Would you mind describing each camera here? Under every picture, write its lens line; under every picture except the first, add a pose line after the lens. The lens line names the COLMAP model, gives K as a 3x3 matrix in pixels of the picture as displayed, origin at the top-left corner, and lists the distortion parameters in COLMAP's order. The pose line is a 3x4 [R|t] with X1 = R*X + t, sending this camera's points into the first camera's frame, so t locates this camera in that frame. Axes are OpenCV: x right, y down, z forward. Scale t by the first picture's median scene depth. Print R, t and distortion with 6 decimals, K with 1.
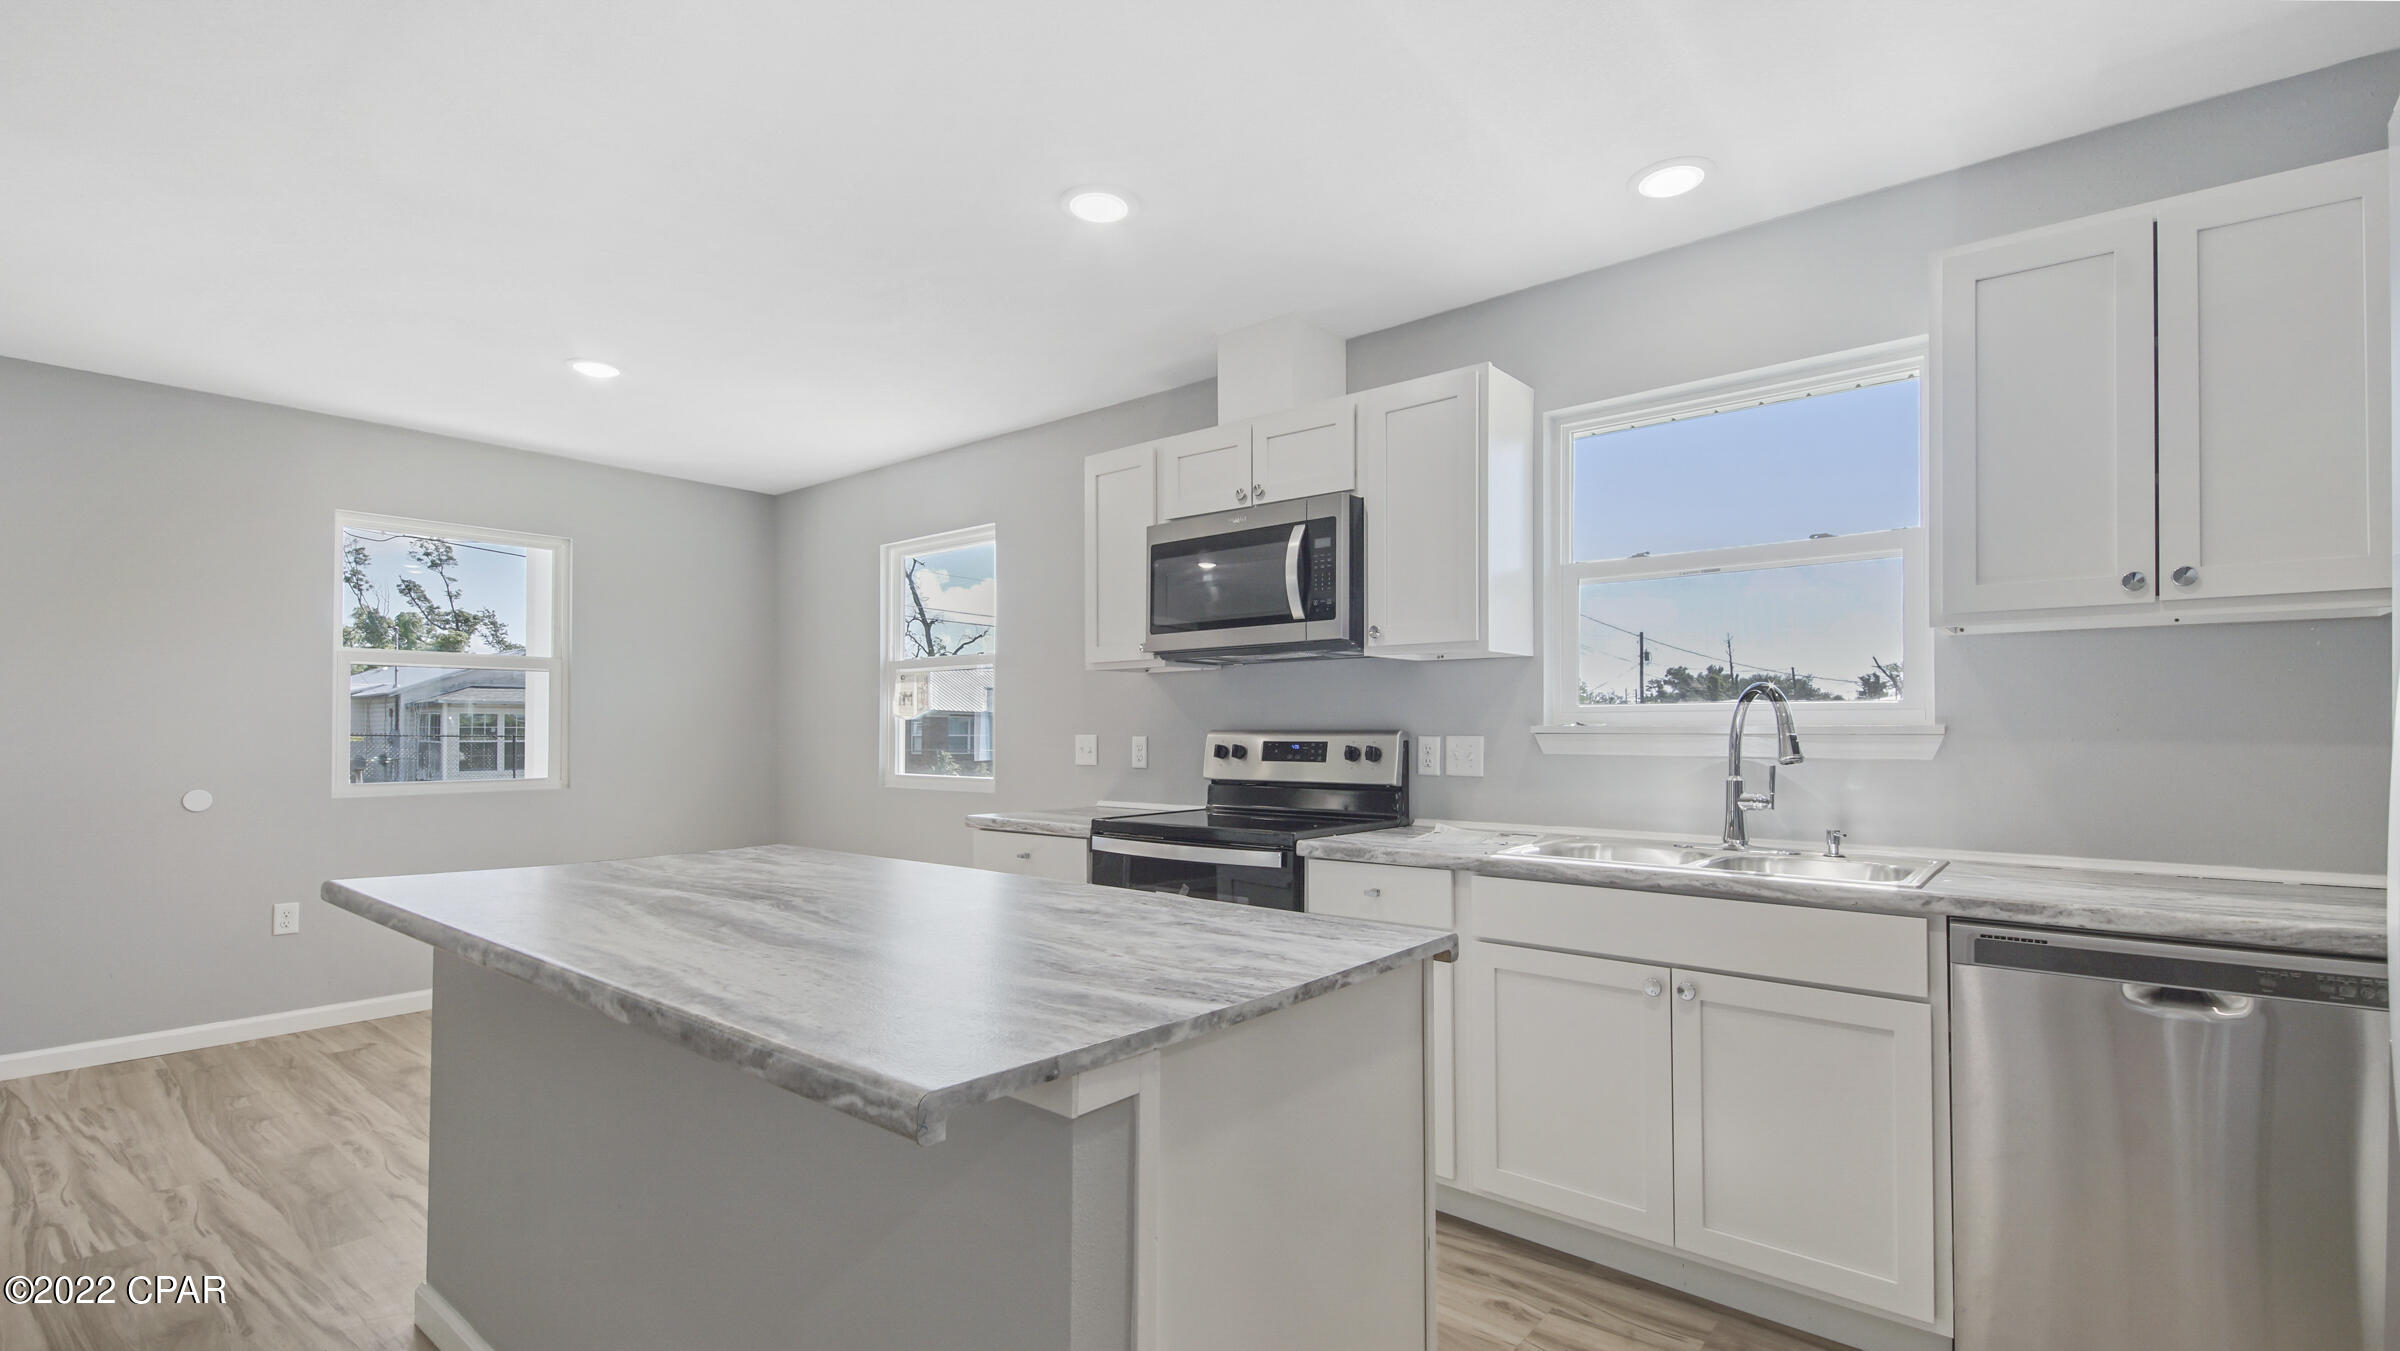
lens RADIAL K [[1059.2, 0, 1228.7], [0, 1059.2, 688.7], [0, 0, 1]] dist [0.011229, -0.011448]
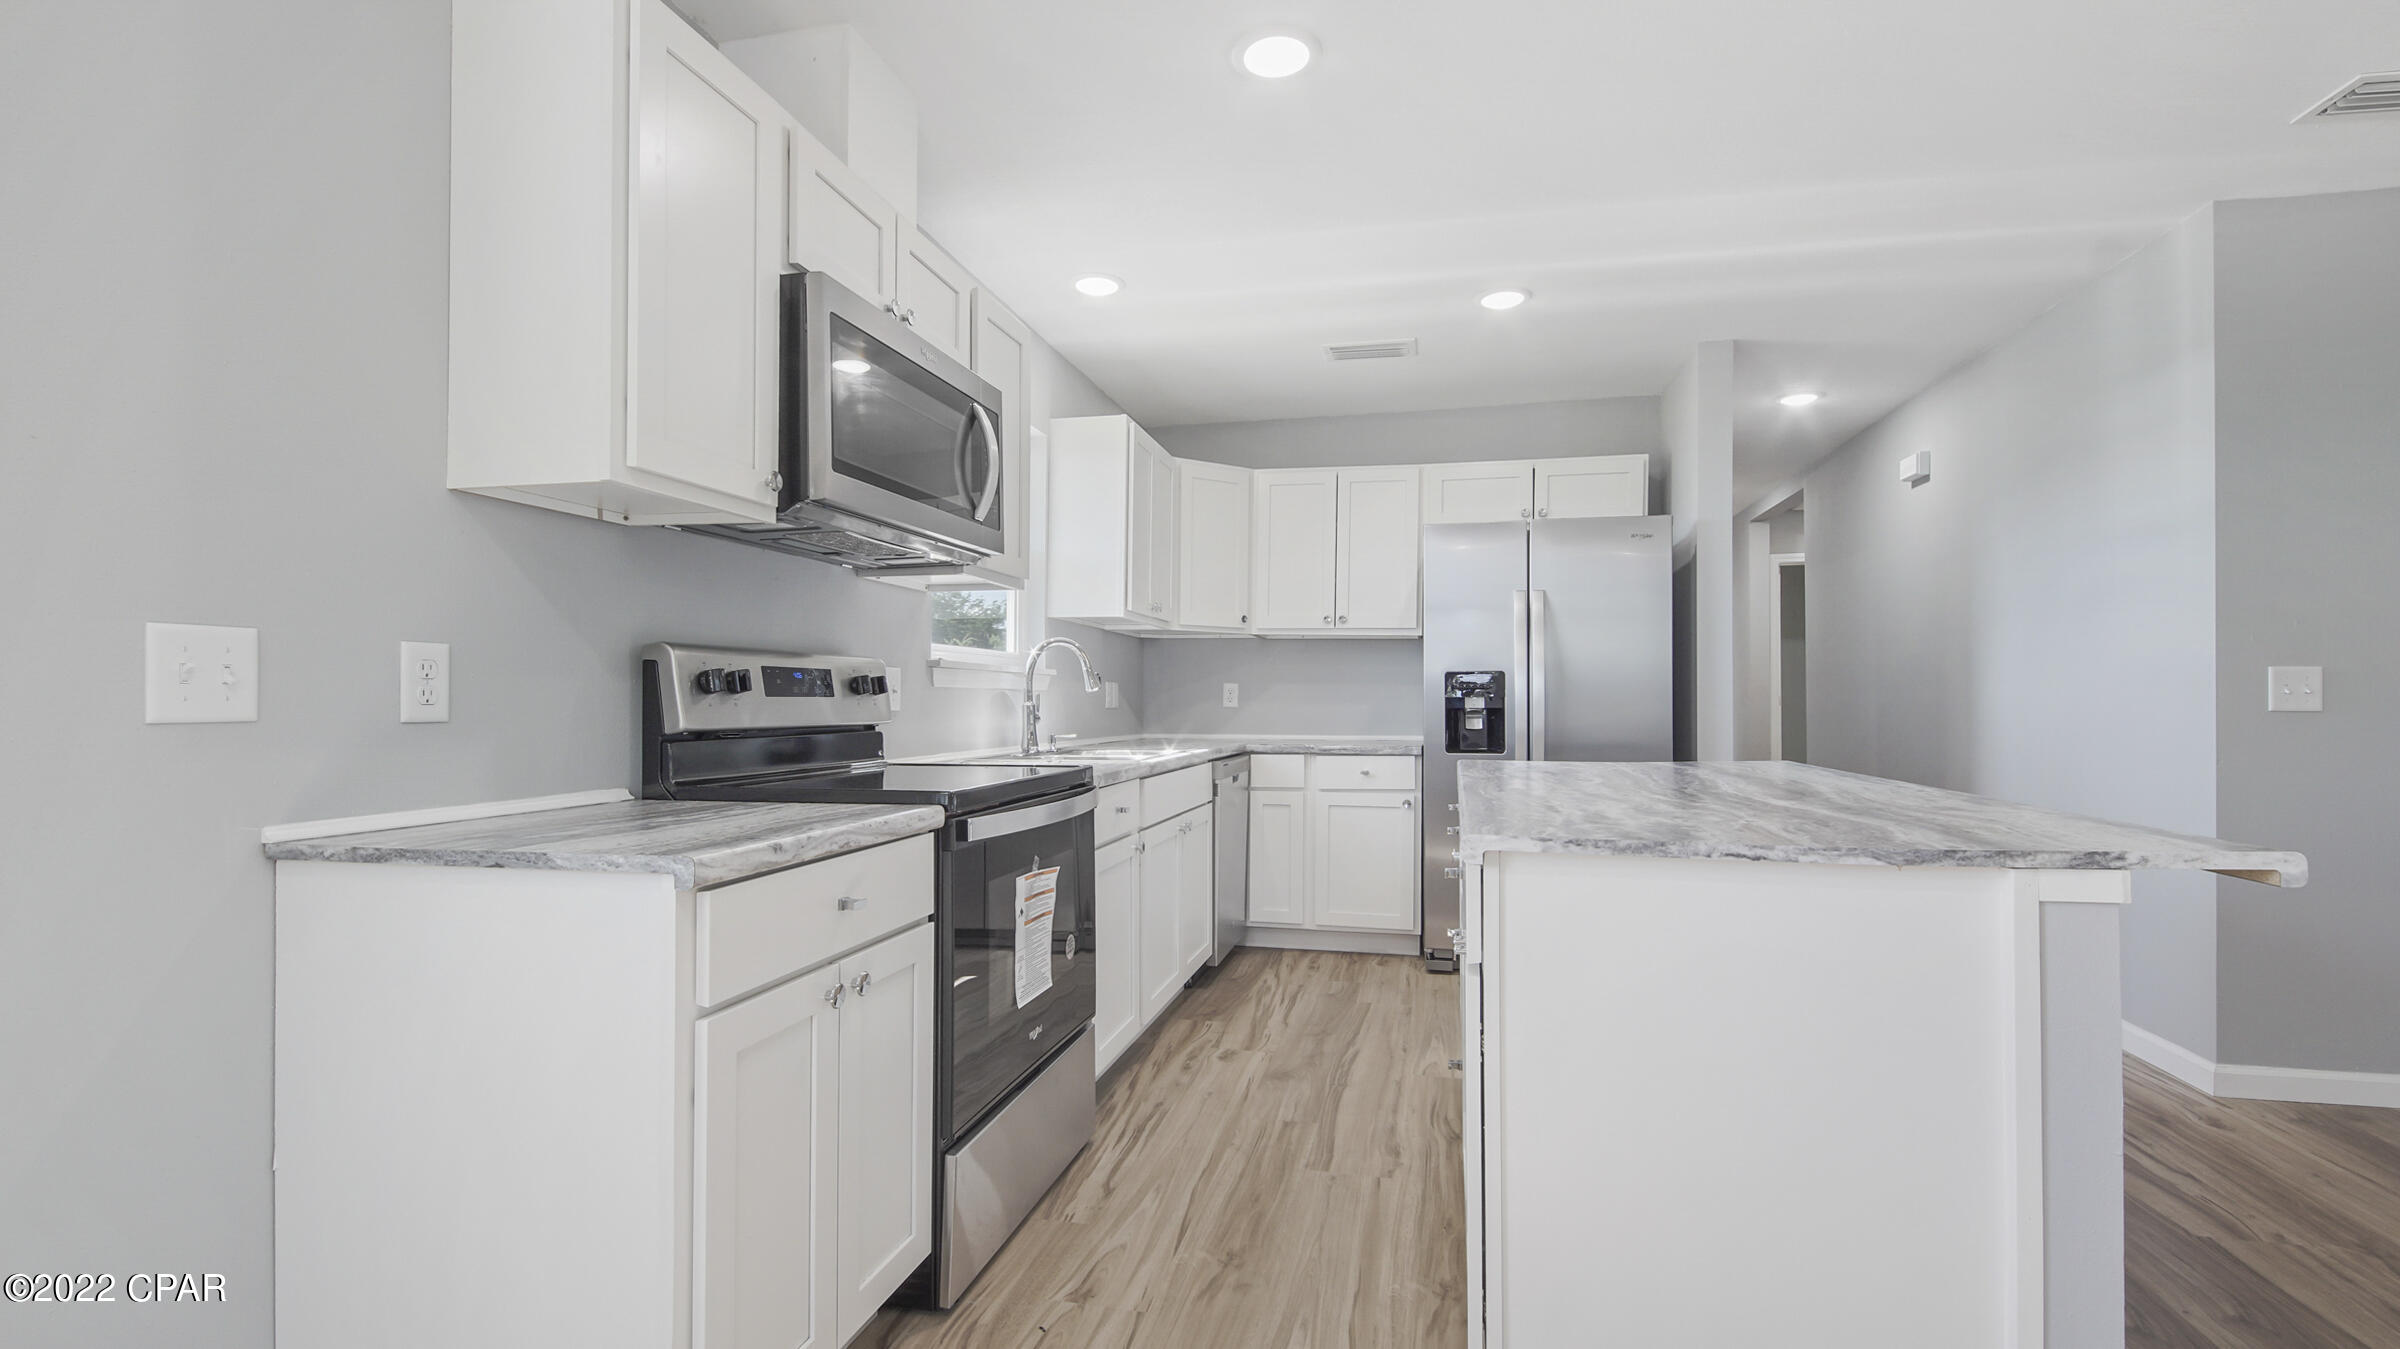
lens RADIAL K [[1059.2, 0, 1169.9], [0, 1059.2, 683.8], [0, 0, 1]] dist [0.011229, -0.011448]
pose [[-0.382723, 0.016419, 0.923717, -0.675161], [-0.034382, 0.998896, -0.032001, 0.074570], [-0.923223, -0.044006, -0.381736, 1.042794]]
